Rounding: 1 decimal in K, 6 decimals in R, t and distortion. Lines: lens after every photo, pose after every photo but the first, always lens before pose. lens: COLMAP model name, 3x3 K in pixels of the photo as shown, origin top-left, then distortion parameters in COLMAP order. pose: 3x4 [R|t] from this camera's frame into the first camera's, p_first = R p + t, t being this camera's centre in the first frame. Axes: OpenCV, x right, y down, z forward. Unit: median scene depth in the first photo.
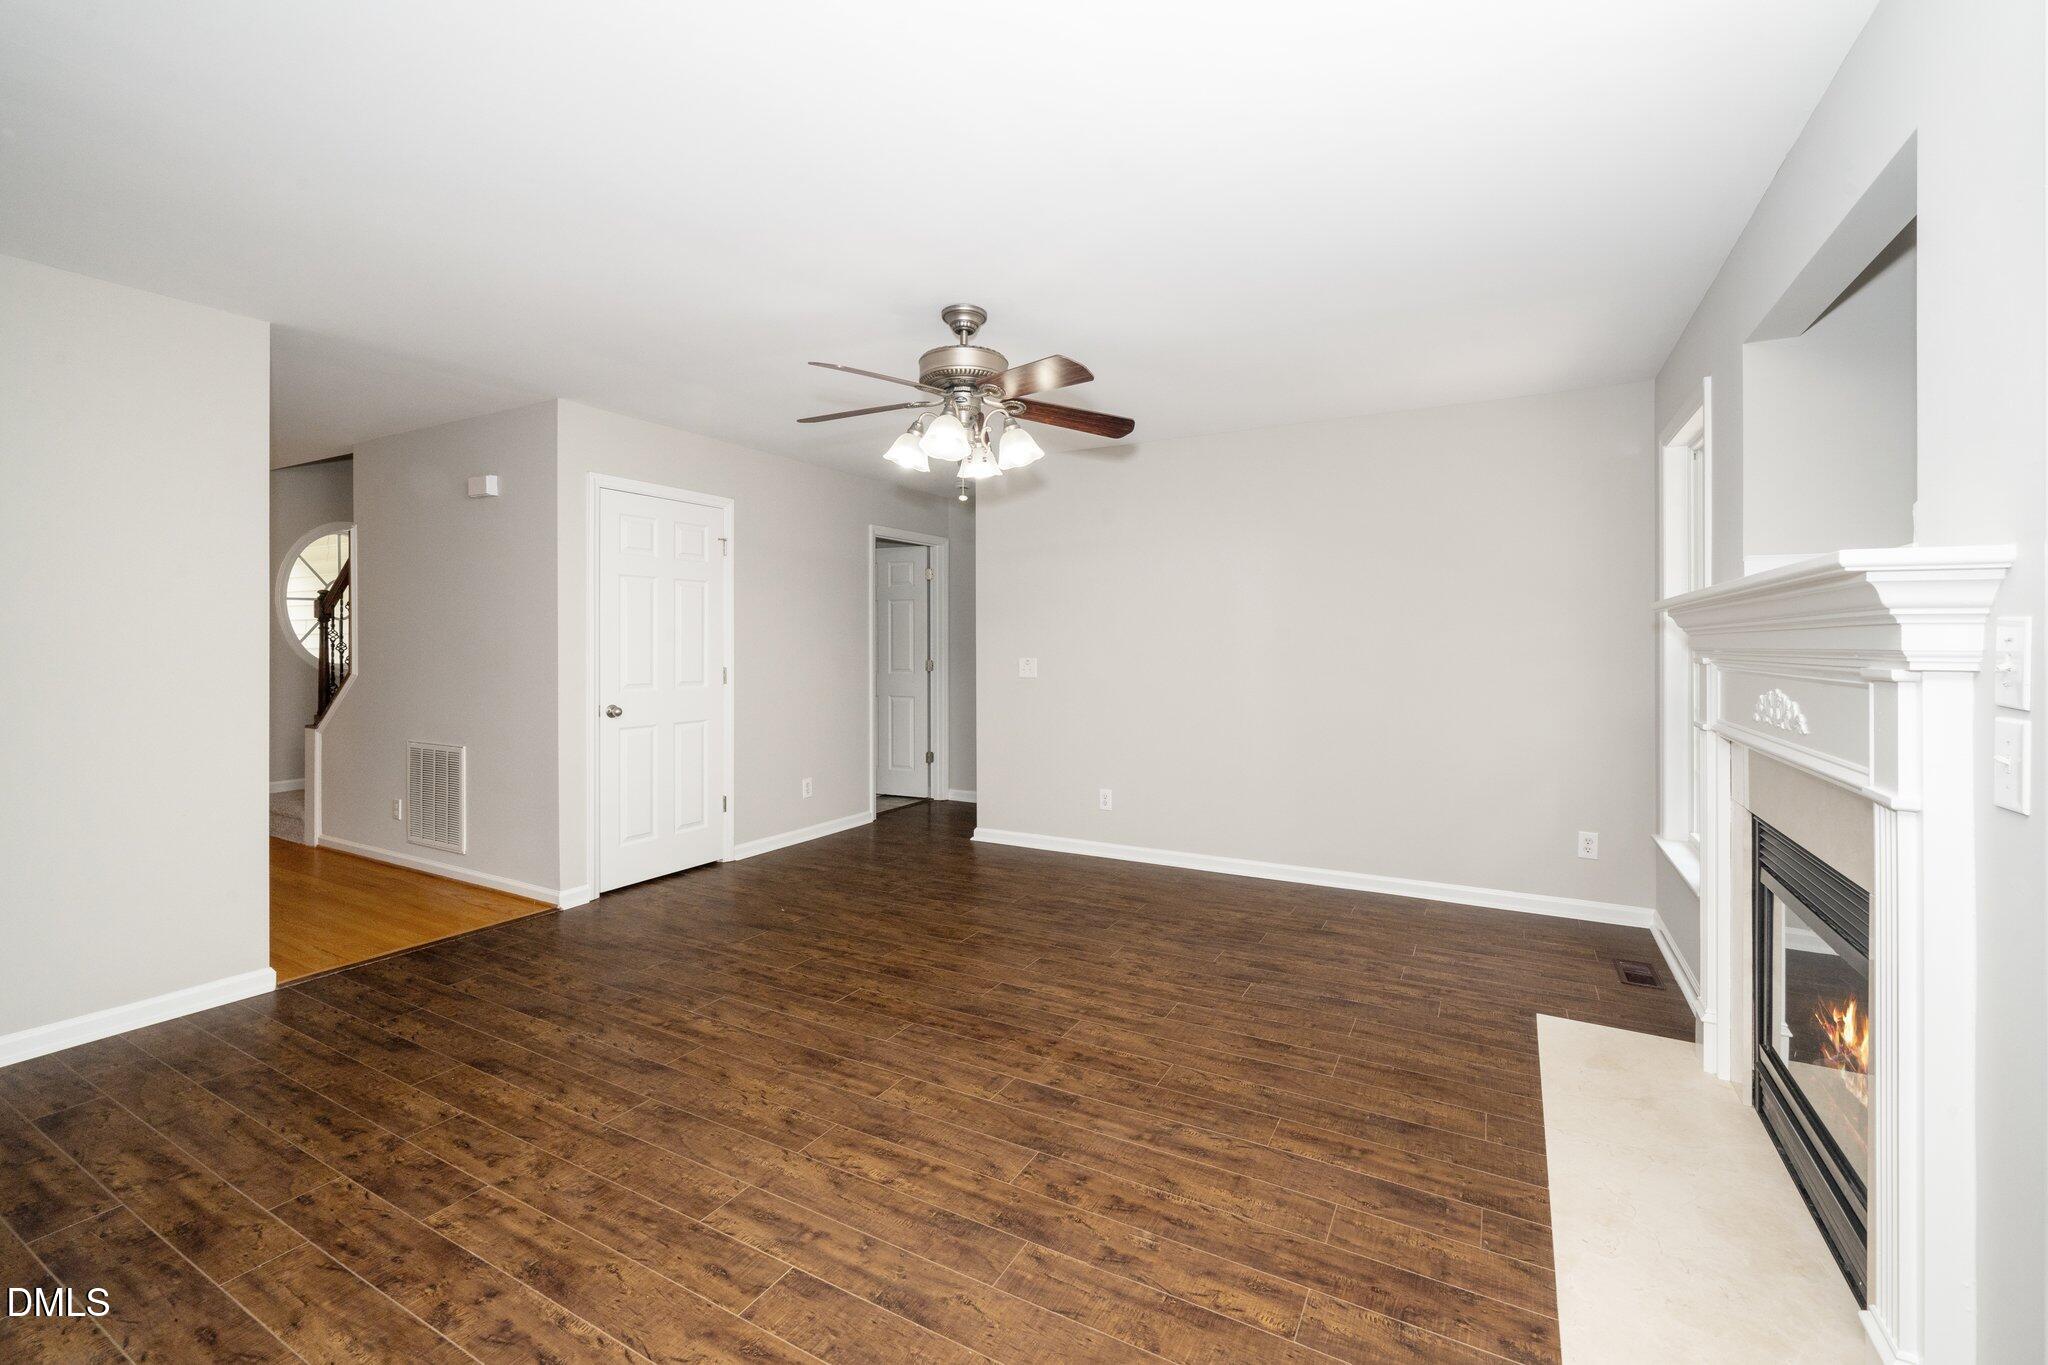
lens RADIAL K [[841.0, 0, 1036.1], [0, 841.0, 645.6], [0, 0, 1]] dist [-0.001155, -0.000149]
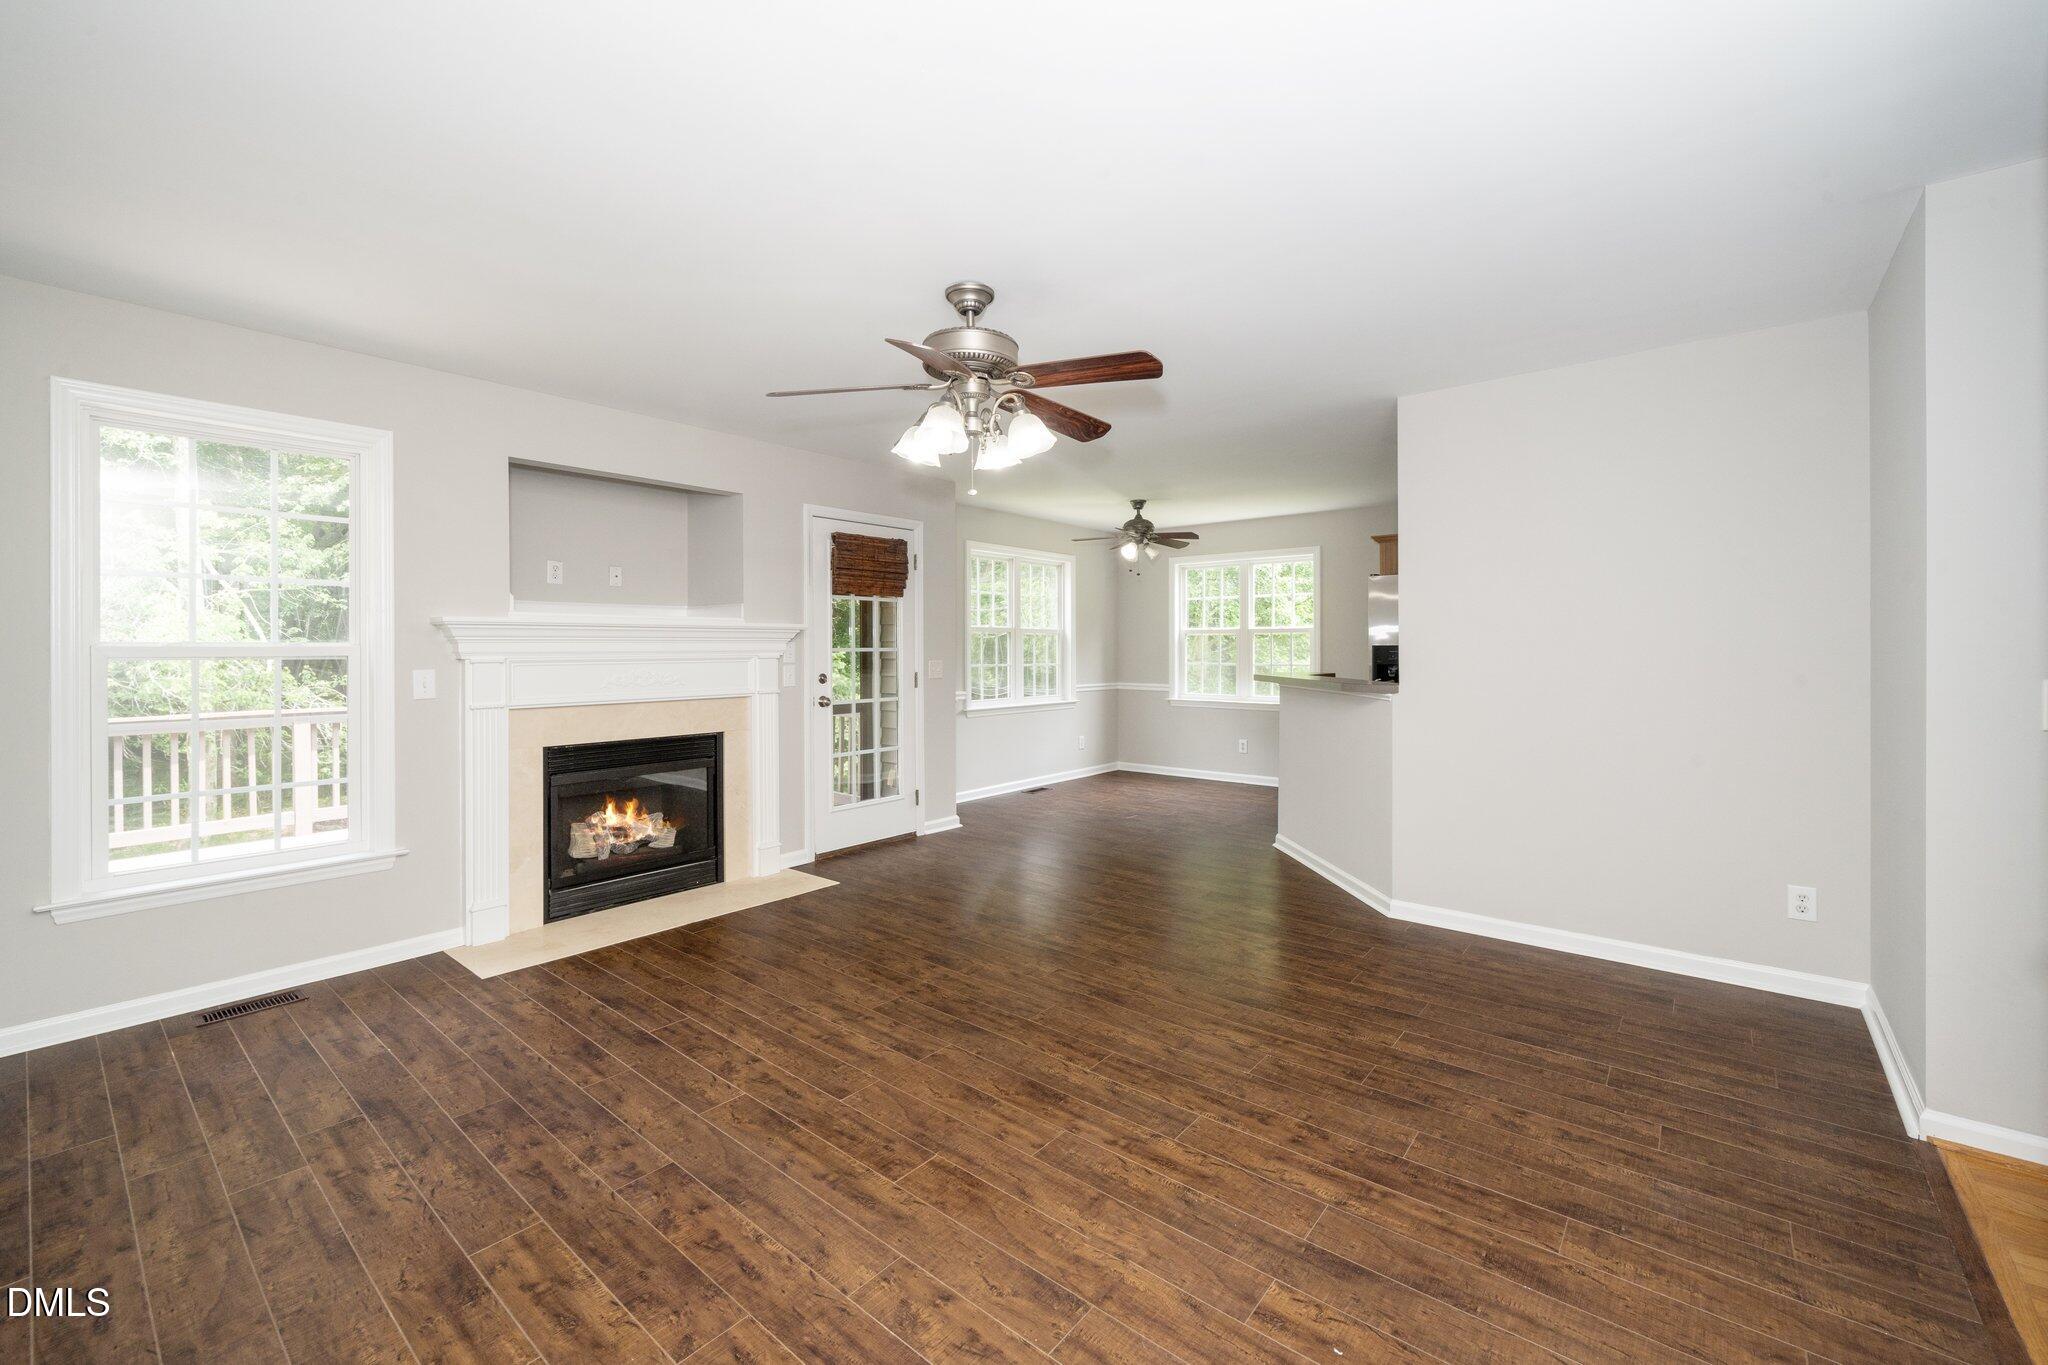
lens RADIAL K [[841.0, 0, 1022.5], [0, 841.0, 661.7], [0, 0, 1]] dist [-0.001155, -0.000149]
pose [[-0.981439, -0.002135, 0.191765, -0.315864], [0.001593, 0.999813, 0.019282, -0.005546], [-0.191770, 0.019230, -0.981252, 1.888500]]
